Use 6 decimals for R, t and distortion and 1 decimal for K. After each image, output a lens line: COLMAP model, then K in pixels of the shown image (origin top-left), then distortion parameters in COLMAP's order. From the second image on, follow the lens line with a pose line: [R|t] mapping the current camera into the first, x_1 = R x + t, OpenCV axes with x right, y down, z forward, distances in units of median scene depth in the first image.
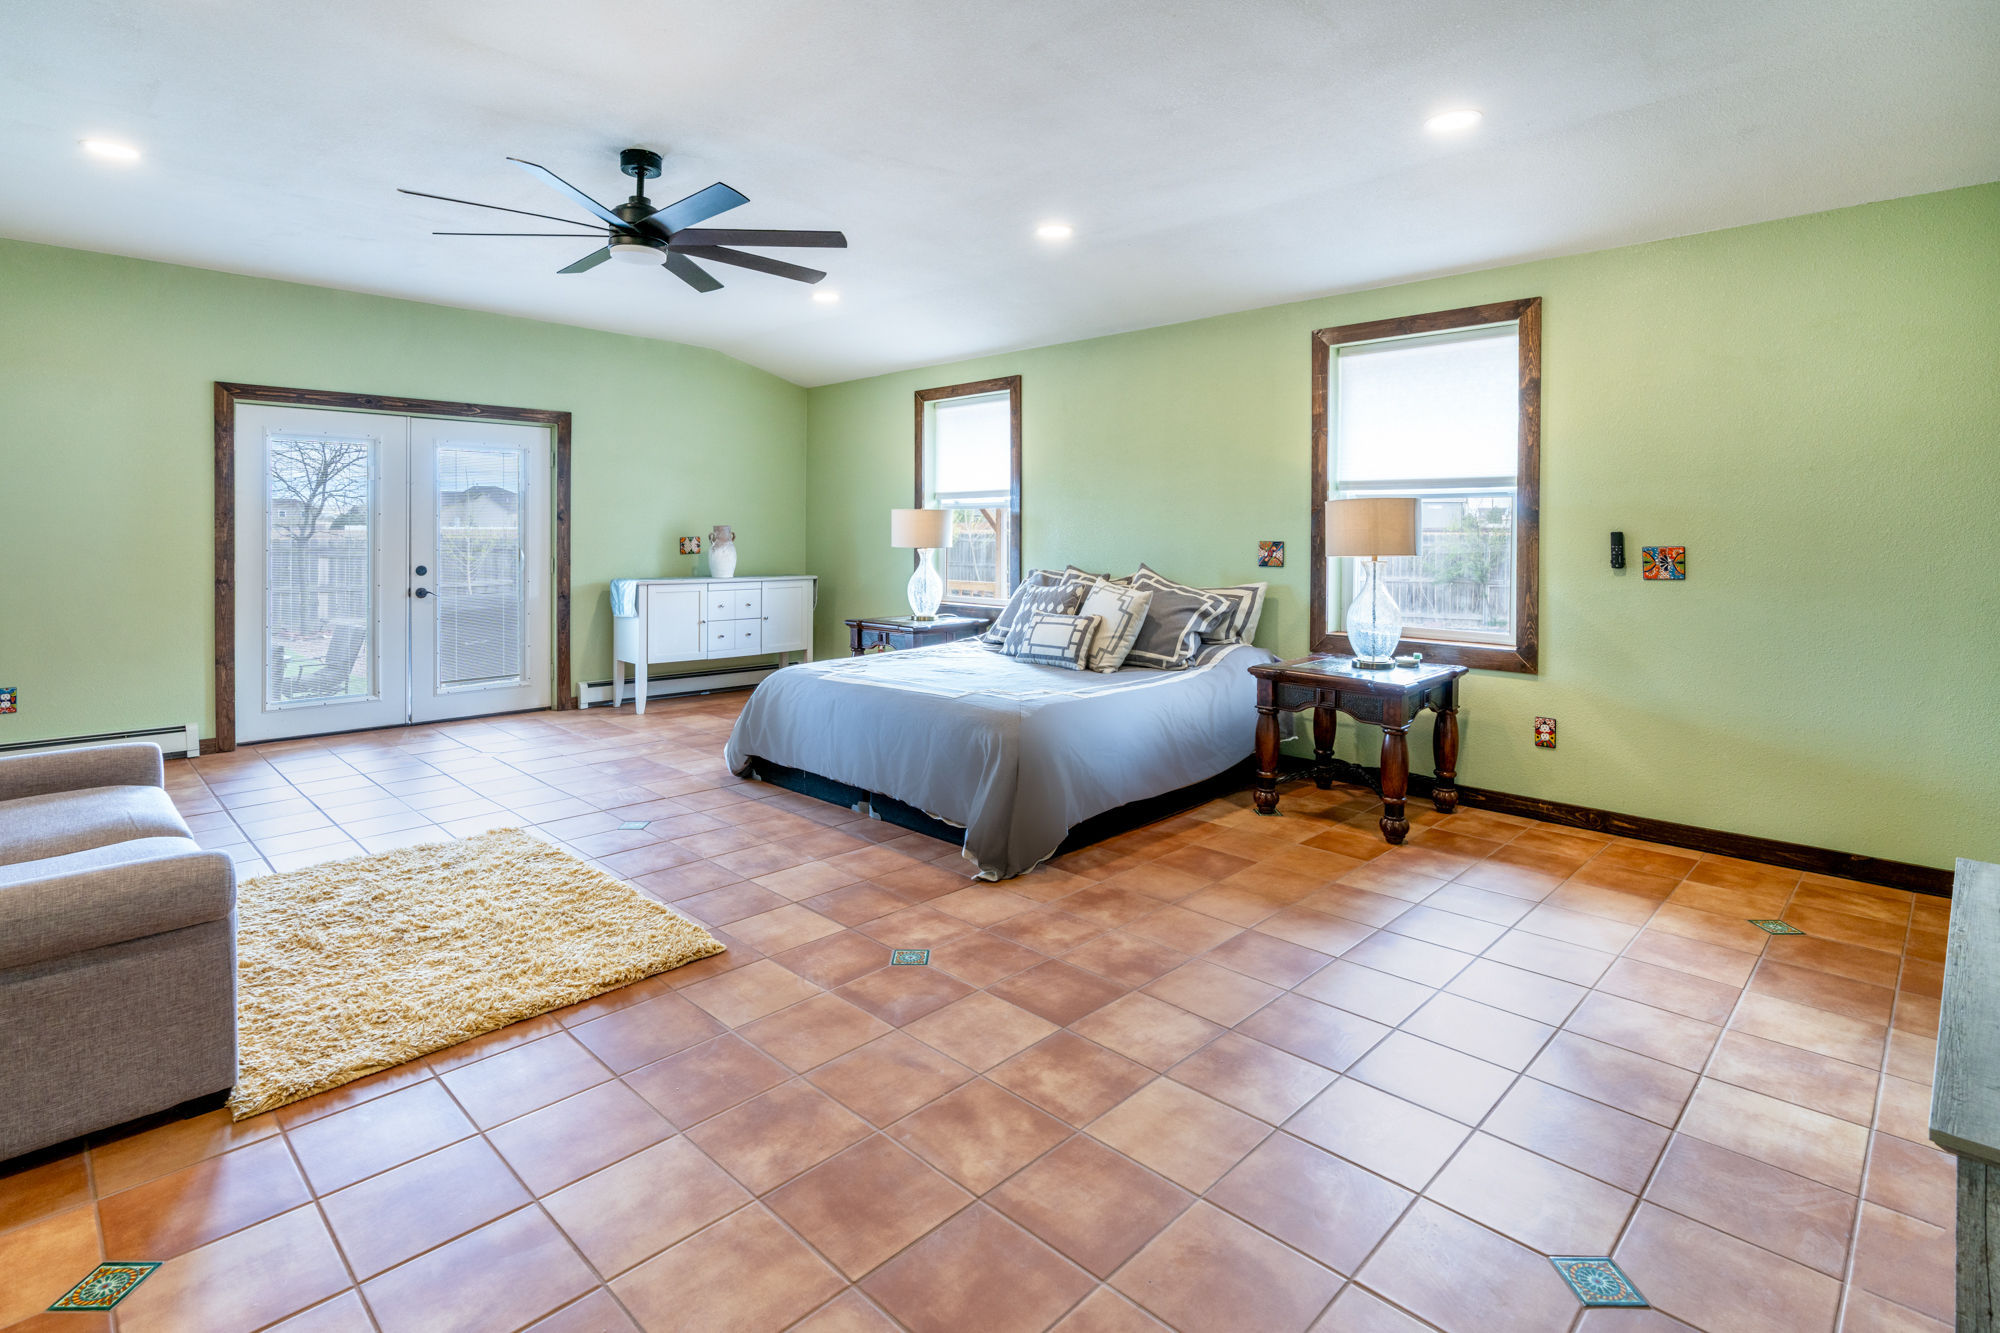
lens RADIAL K [[945.3, 0, 967.3], [0, 945.3, 673.4], [0, 0, 1]] dist [0.002055, 0.000481]
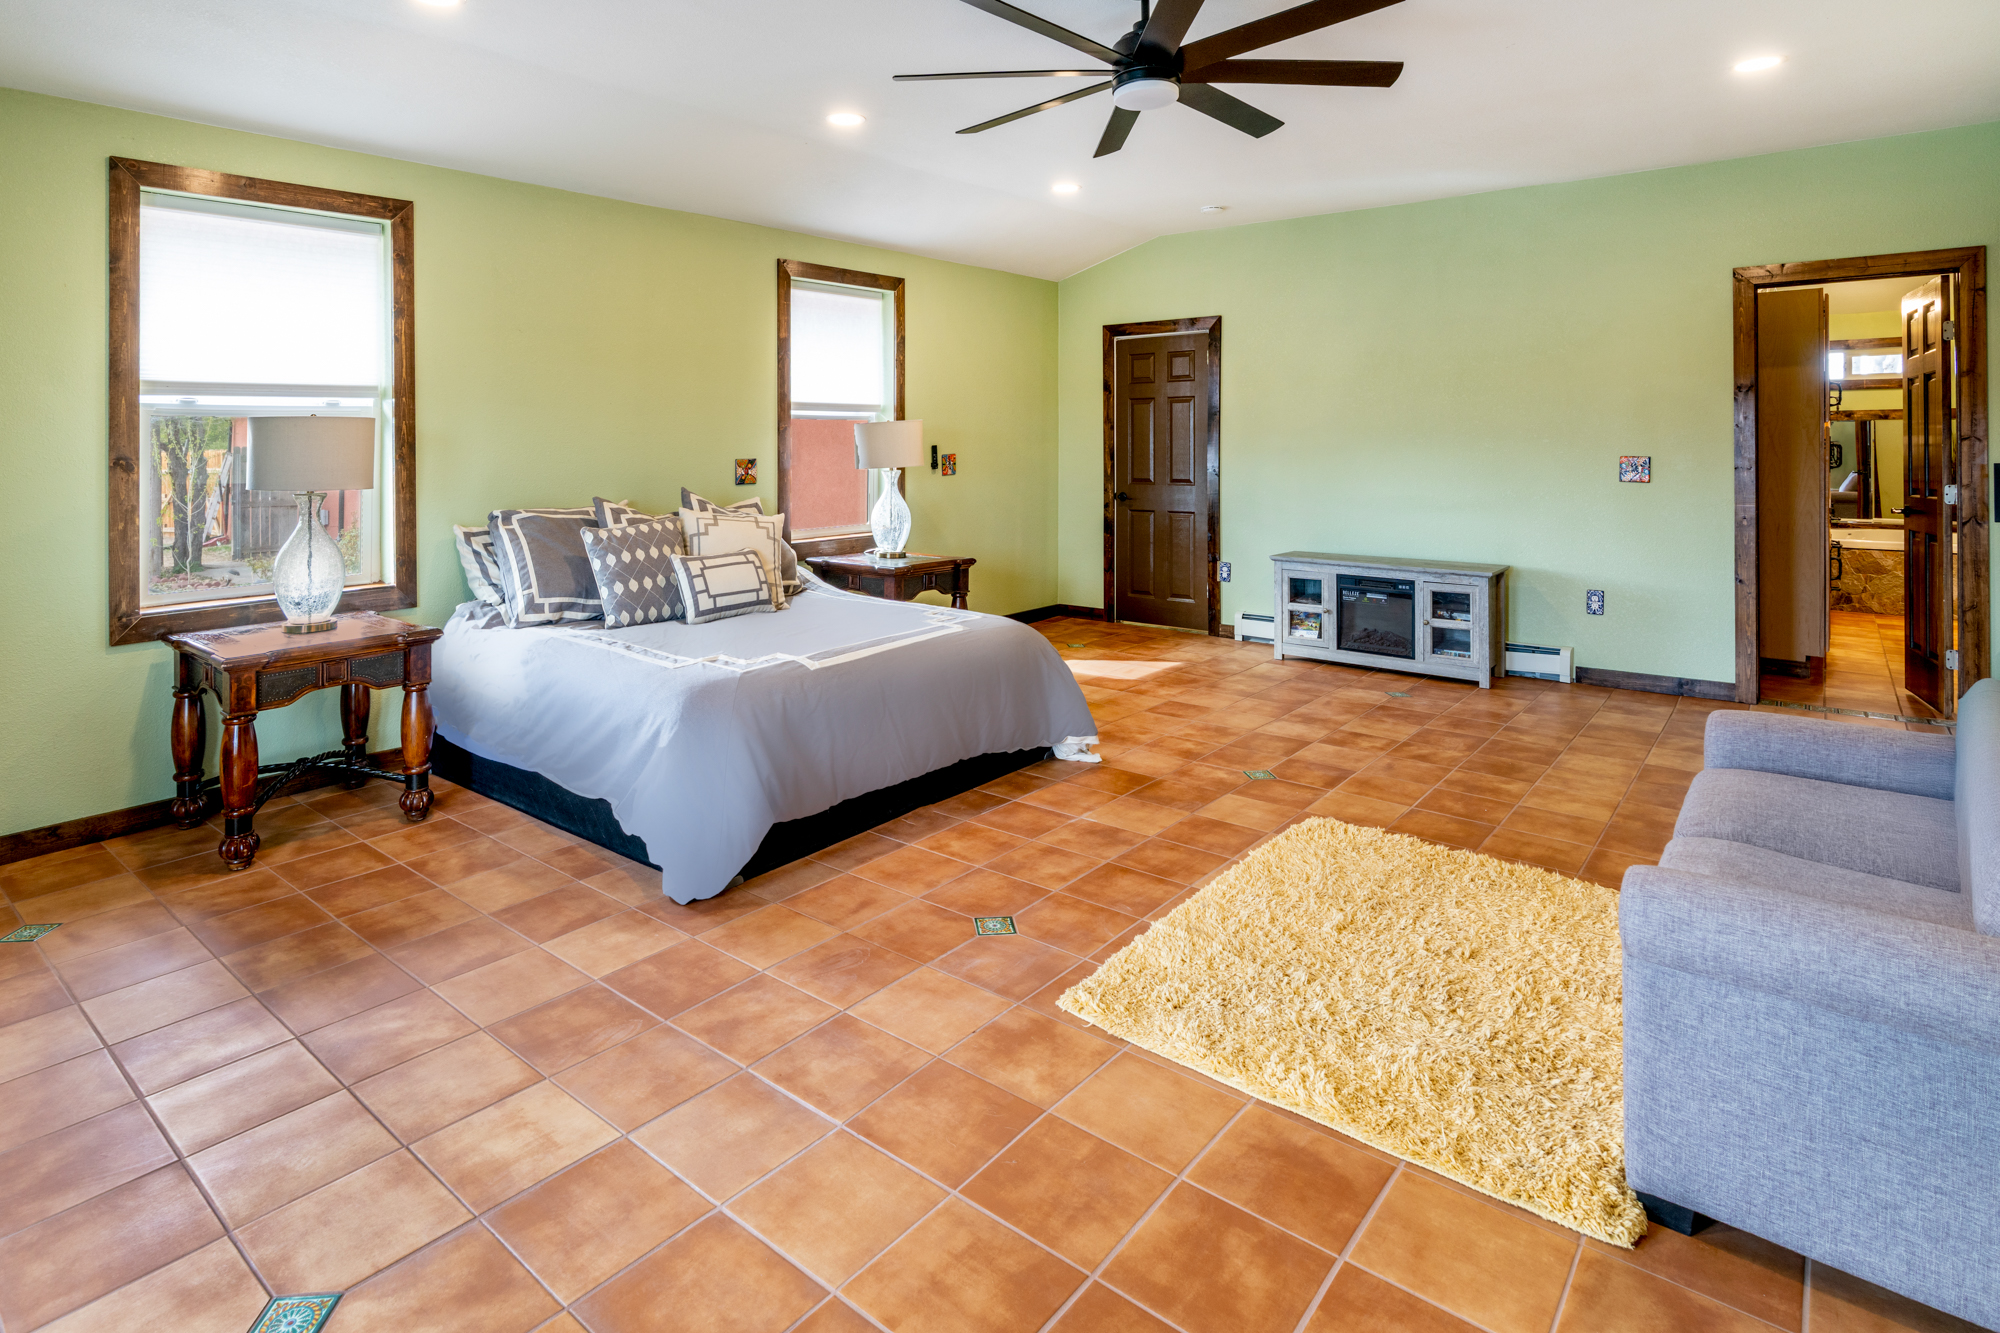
lens RADIAL K [[1054.4, 0, 1000.0], [0, 1054.4, 666.5], [0, 0, 1]] dist [-0.005555, -0.000914]
pose [[-0.111017, -0.209451, 0.971497, -0.704257], [0.163448, 0.960380, 0.225732, -0.114074], [-0.980286, 0.183849, -0.072385, 0.714959]]
